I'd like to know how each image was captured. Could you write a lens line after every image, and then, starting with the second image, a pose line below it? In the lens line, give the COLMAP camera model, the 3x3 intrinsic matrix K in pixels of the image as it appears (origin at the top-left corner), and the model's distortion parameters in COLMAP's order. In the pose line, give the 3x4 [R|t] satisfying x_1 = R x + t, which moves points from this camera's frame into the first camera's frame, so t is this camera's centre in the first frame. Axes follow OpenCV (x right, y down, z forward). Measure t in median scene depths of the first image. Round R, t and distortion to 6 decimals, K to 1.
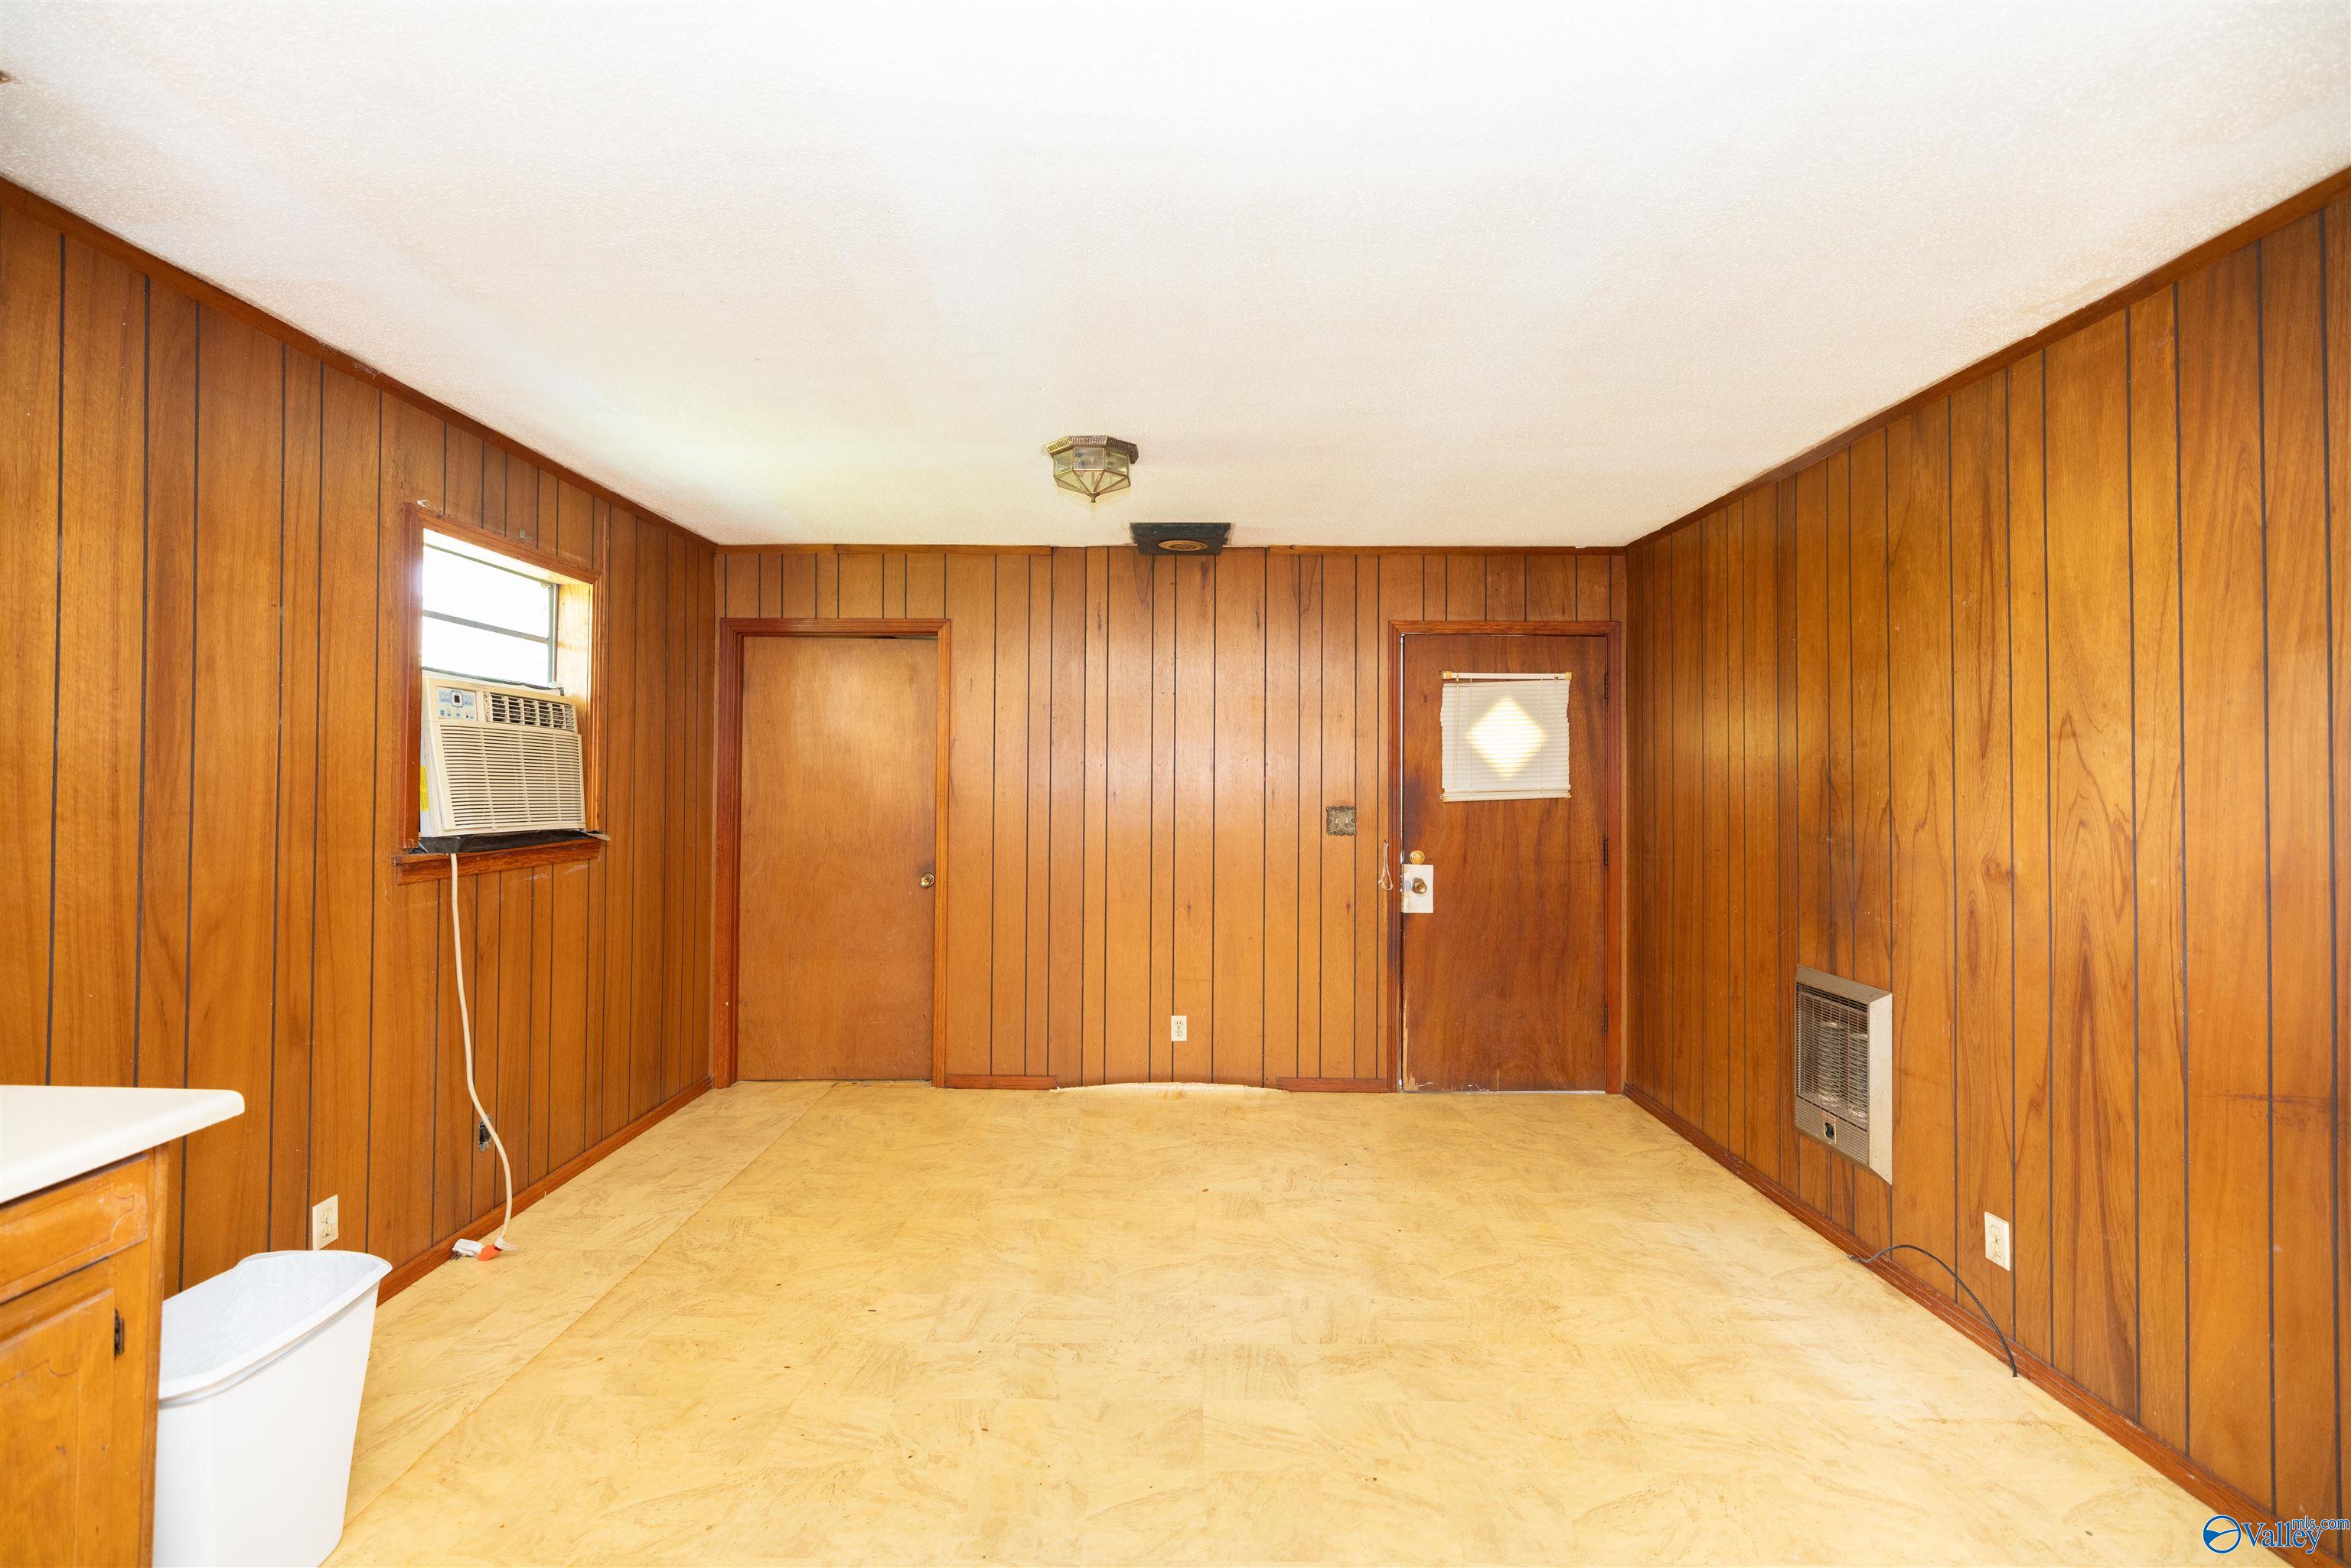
lens RADIAL K [[981.3, 0, 1175.0], [0, 981.3, 770.8], [0, 0, 1]] dist [0.002044, -0.000246]
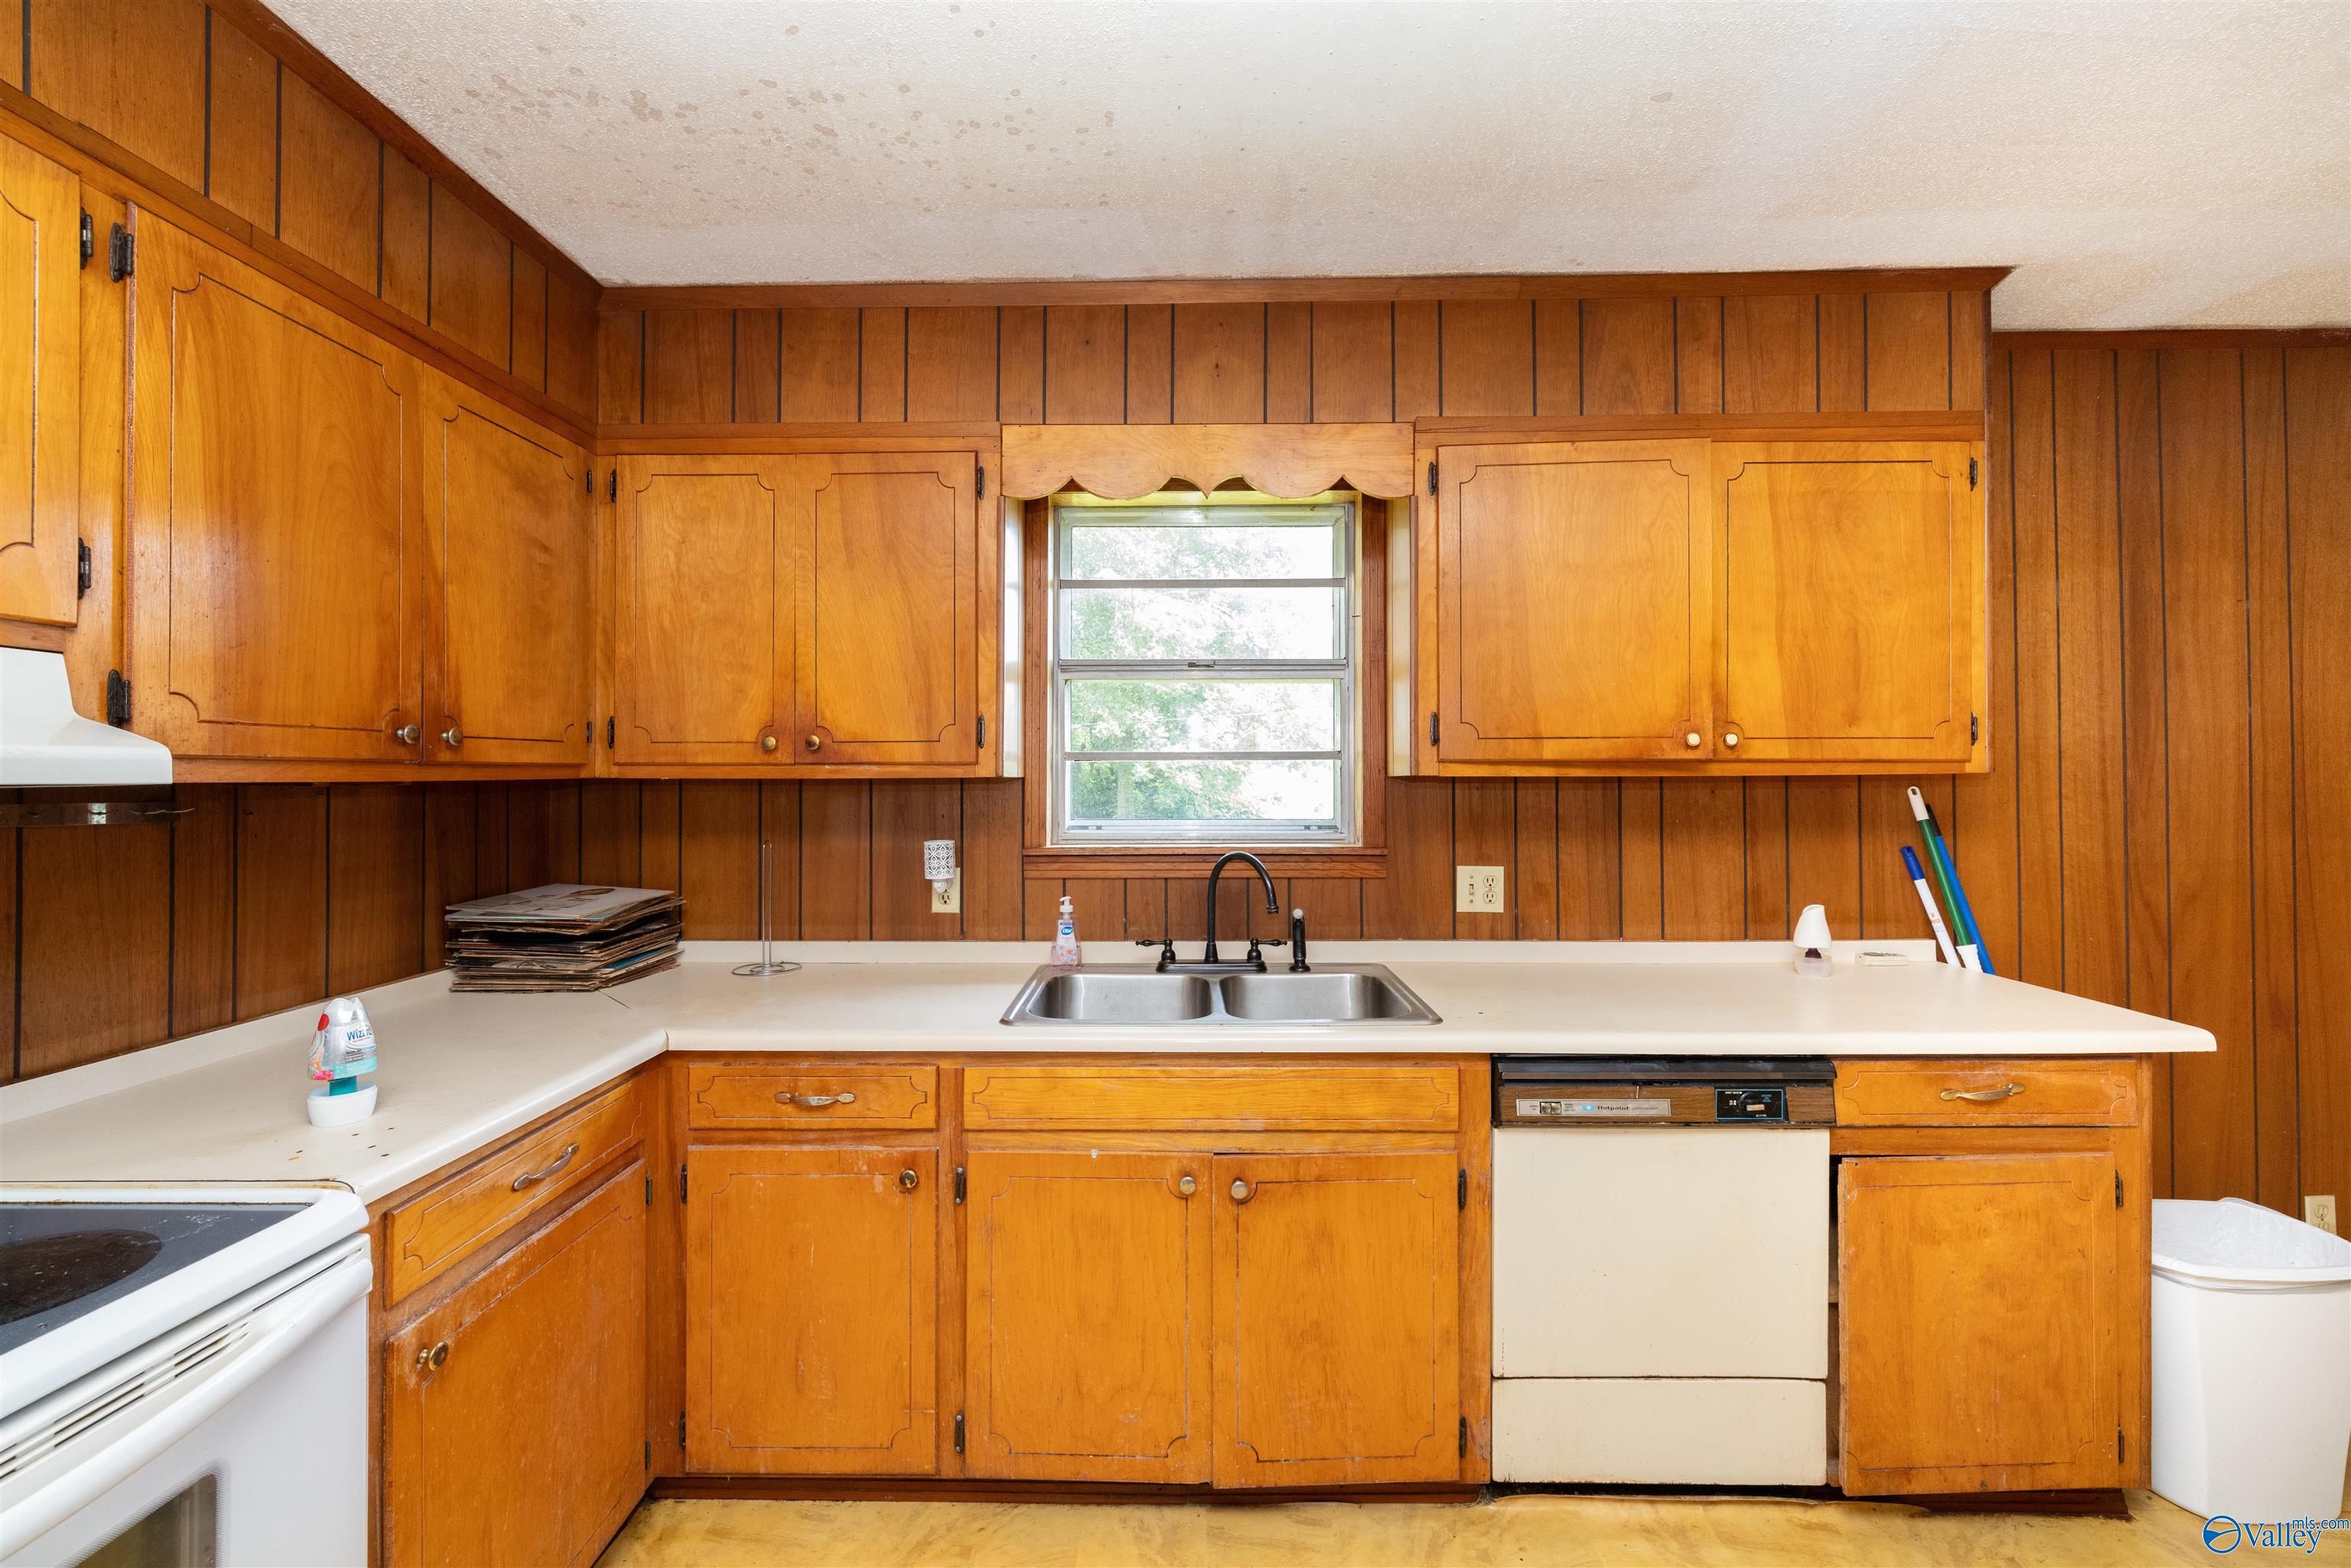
lens RADIAL K [[981.3, 0, 1173.2], [0, 981.3, 768.0], [0, 0, 1]] dist [0.002044, -0.000246]
pose [[-0.013650, -0.018665, -0.999733, 0.141279], [0.015971, 0.999694, -0.018882, 0.011895], [0.999779, -0.016224, -0.013348, -0.124367]]
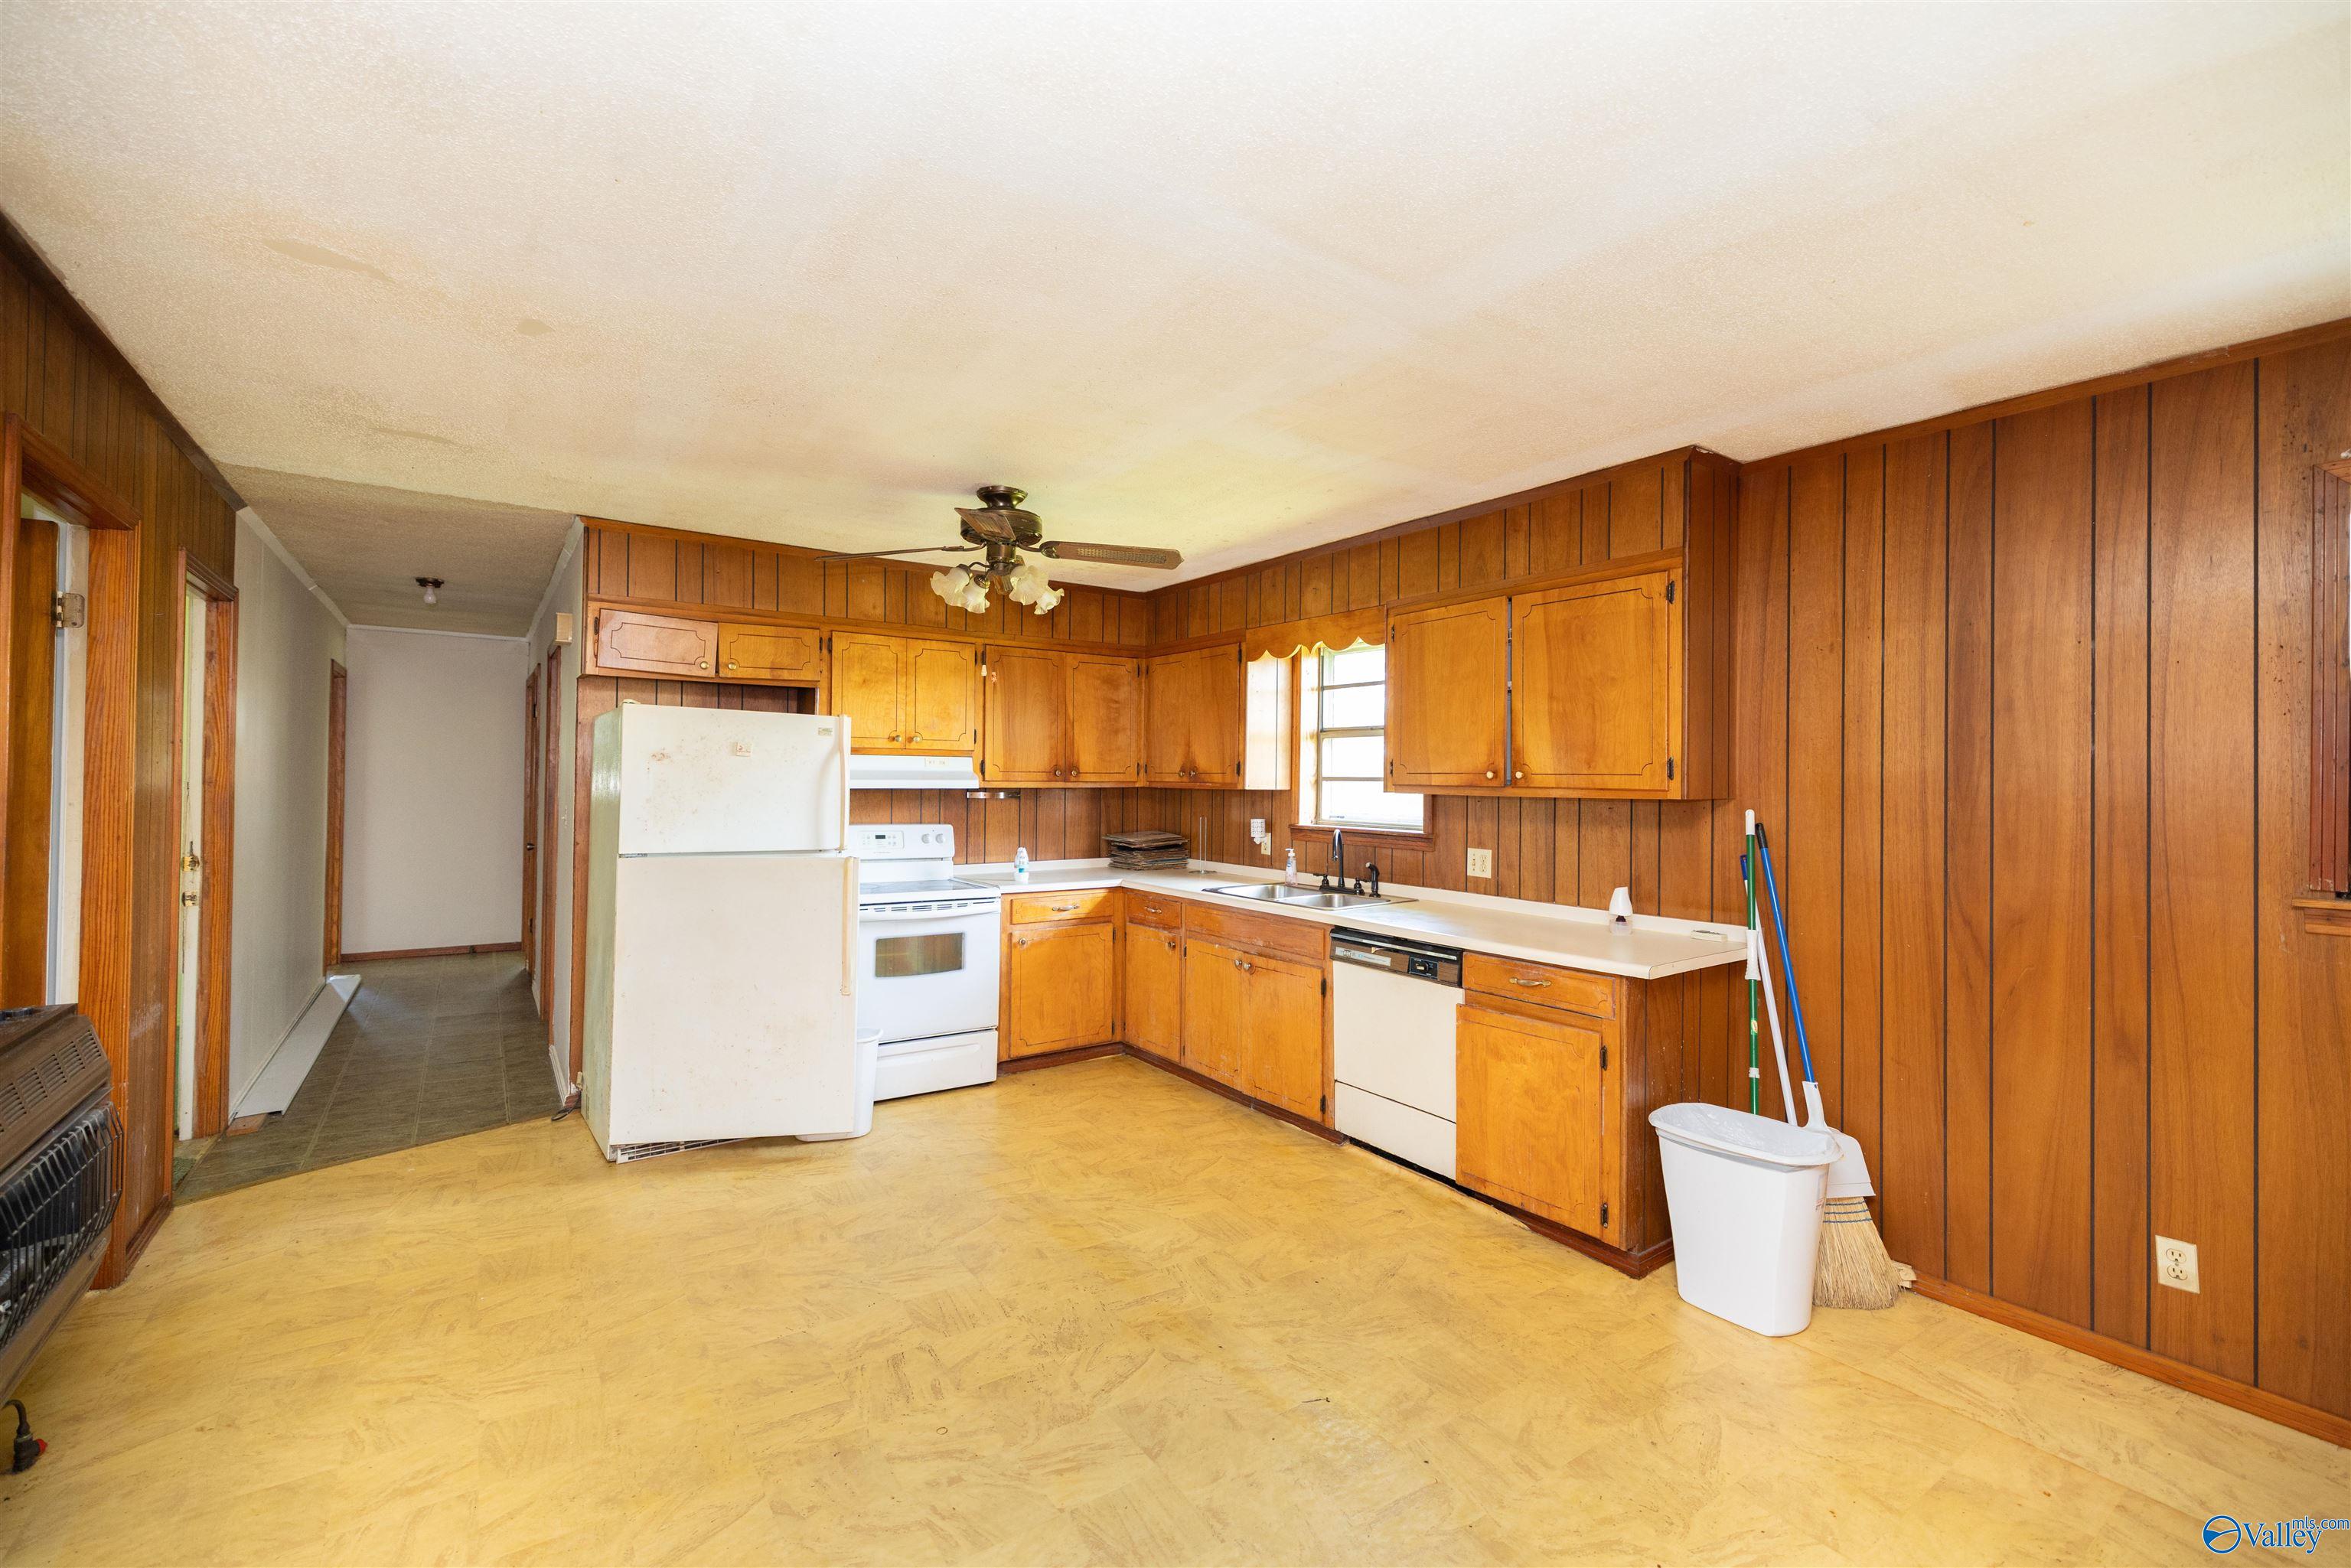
lens RADIAL K [[1001.1, 0, 1170.7], [0, 1001.1, 772.6], [0, 0, 1]] dist [0.003273, -0.000829]
pose [[-0.818348, -0.019443, -0.574394, 0.530237], [-0.009423, 0.999747, -0.020416, 0.009130], [0.574646, -0.011295, -0.818324, 1.282027]]
